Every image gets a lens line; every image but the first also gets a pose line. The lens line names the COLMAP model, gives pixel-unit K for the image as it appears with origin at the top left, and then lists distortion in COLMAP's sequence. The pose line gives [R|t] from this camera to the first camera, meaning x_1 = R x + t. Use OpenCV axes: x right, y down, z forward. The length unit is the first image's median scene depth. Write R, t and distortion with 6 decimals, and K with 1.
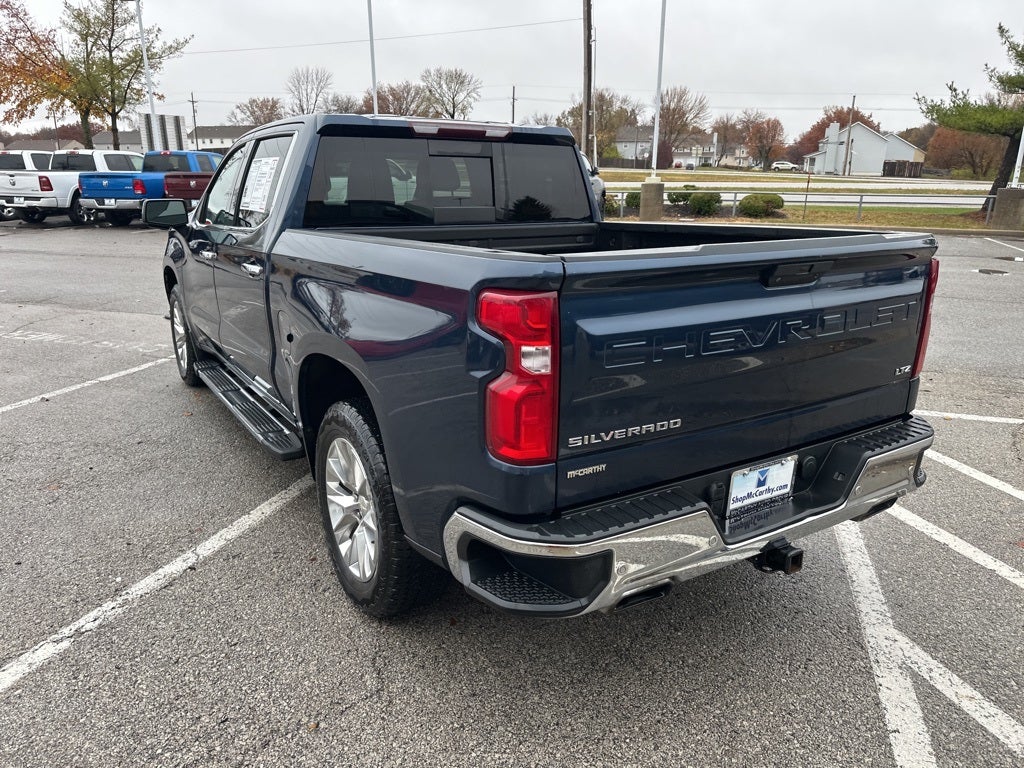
lens RADIAL K [[717.9, 0, 512.0], [0, 717.9, 384.0], [0, 0, 1]] dist [0.036173, -0.042846]
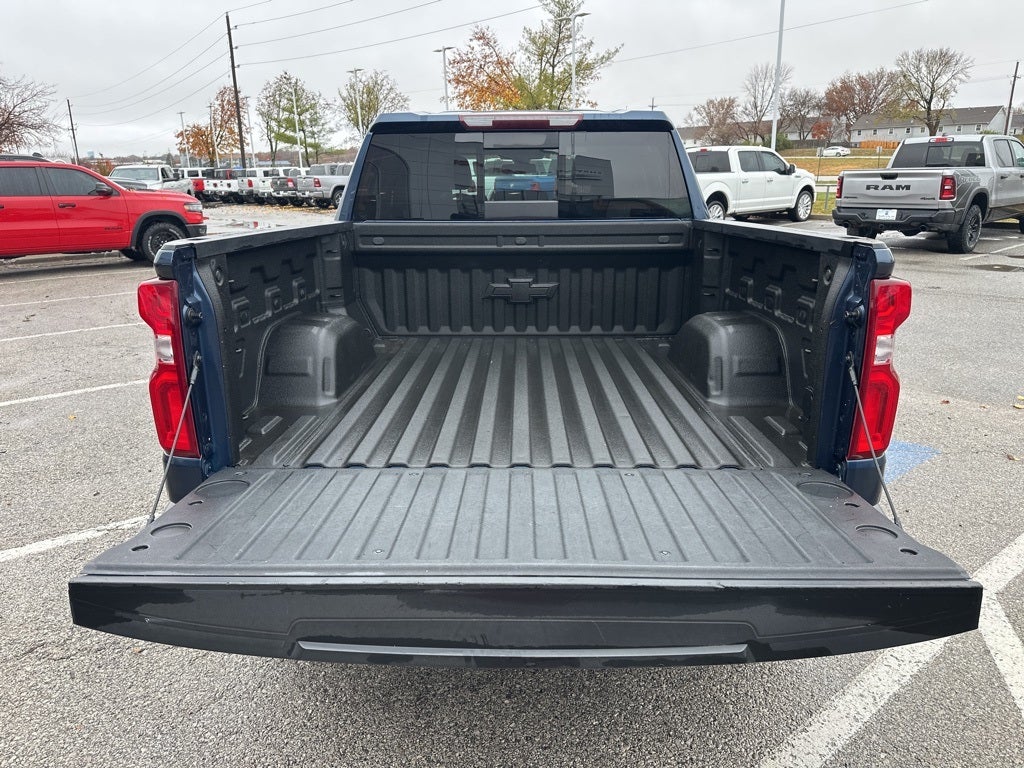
lens RADIAL K [[717.9, 0, 512.0], [0, 717.9, 384.0], [0, 0, 1]] dist [0.036173, -0.042846]
pose [[0.833511, 0.140054, -0.534458, 0.086917], [-0.139297, 0.989359, 0.042021, -0.006825], [0.534655, 0.039423, 0.844150, 0.032083]]
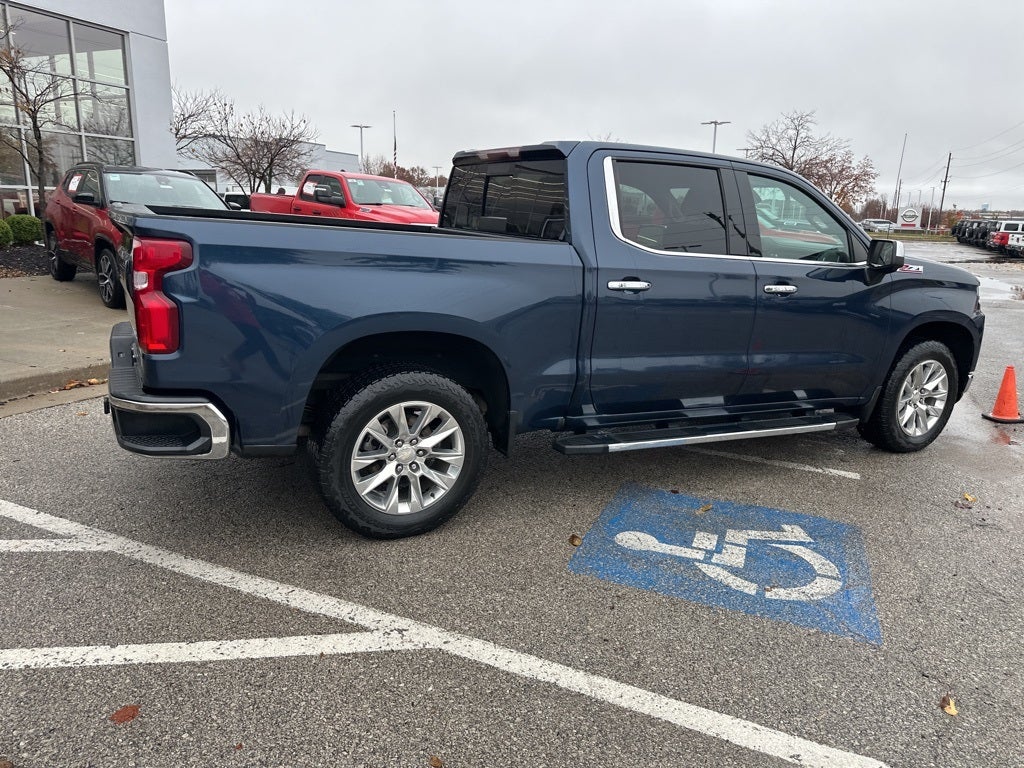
lens RADIAL K [[713.8, 0, 510.8], [0, 713.8, 381.0], [0, 0, 1]] dist [0.047793, -0.053939]
pose [[-0.080081, 0.221781, -0.971803, 0.204096], [-0.321561, 0.917062, 0.235786, -0.051633], [0.943496, 0.331376, -0.002123, 0.201141]]
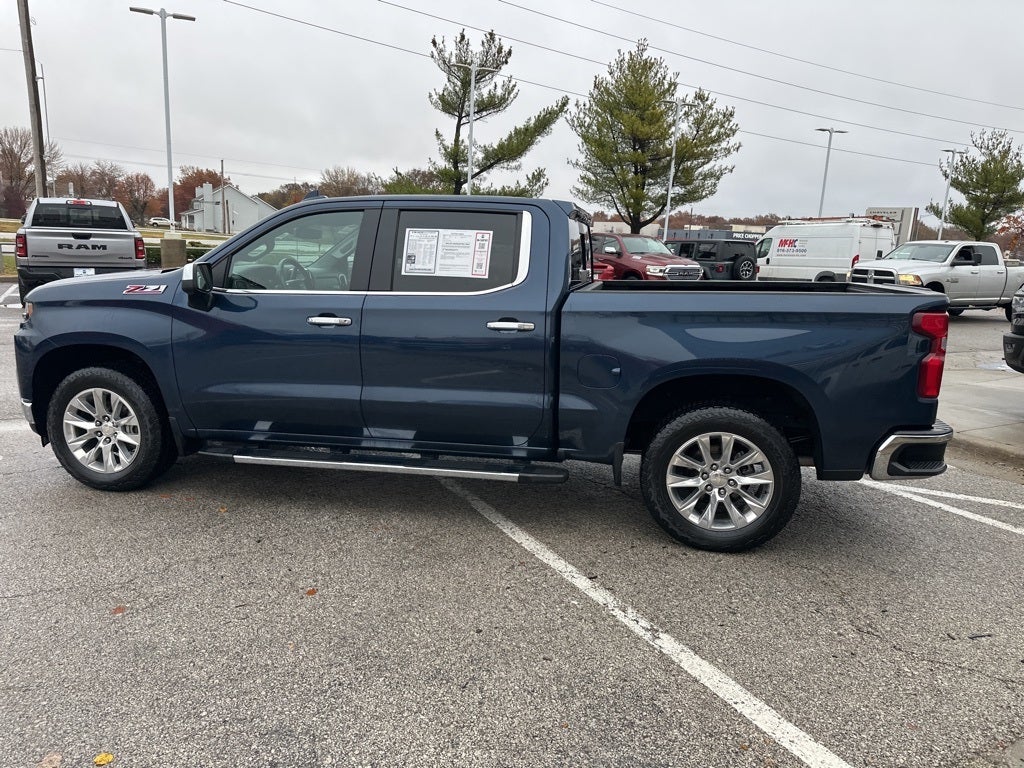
lens RADIAL K [[711.9, 0, 511.9], [0, 711.9, 376.0], [0, 0, 1]] dist [0.073169, -0.093769]
pose [[0.684736, -0.110595, 0.720350, -0.200092], [0.170665, 0.985268, -0.010959, -0.011534], [-0.708526, 0.130443, 0.693524, 0.037229]]
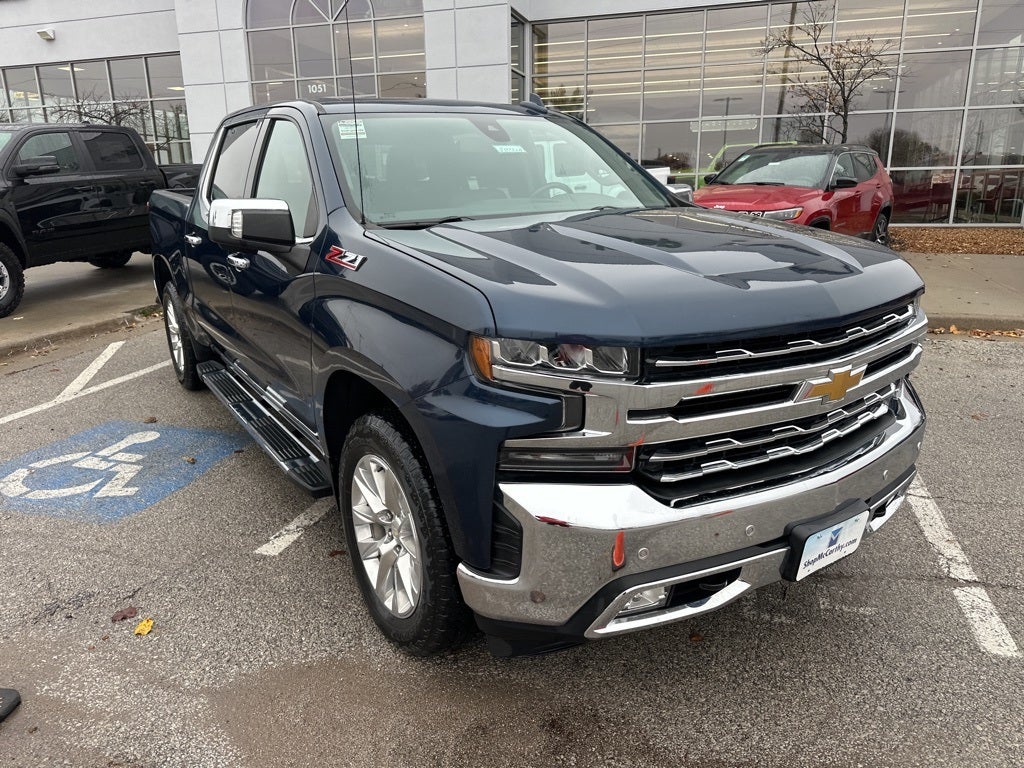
lens RADIAL K [[730.4, 0, 512.0], [0, 730.4, 384.0], [0, 0, 1]] dist [0.002701, 0.000752]
pose [[-0.999807, 0.014625, -0.013124, -0.068490], [0.005413, 0.847033, 0.531513, -0.118538], [0.018890, 0.531339, -0.846949, 0.426675]]
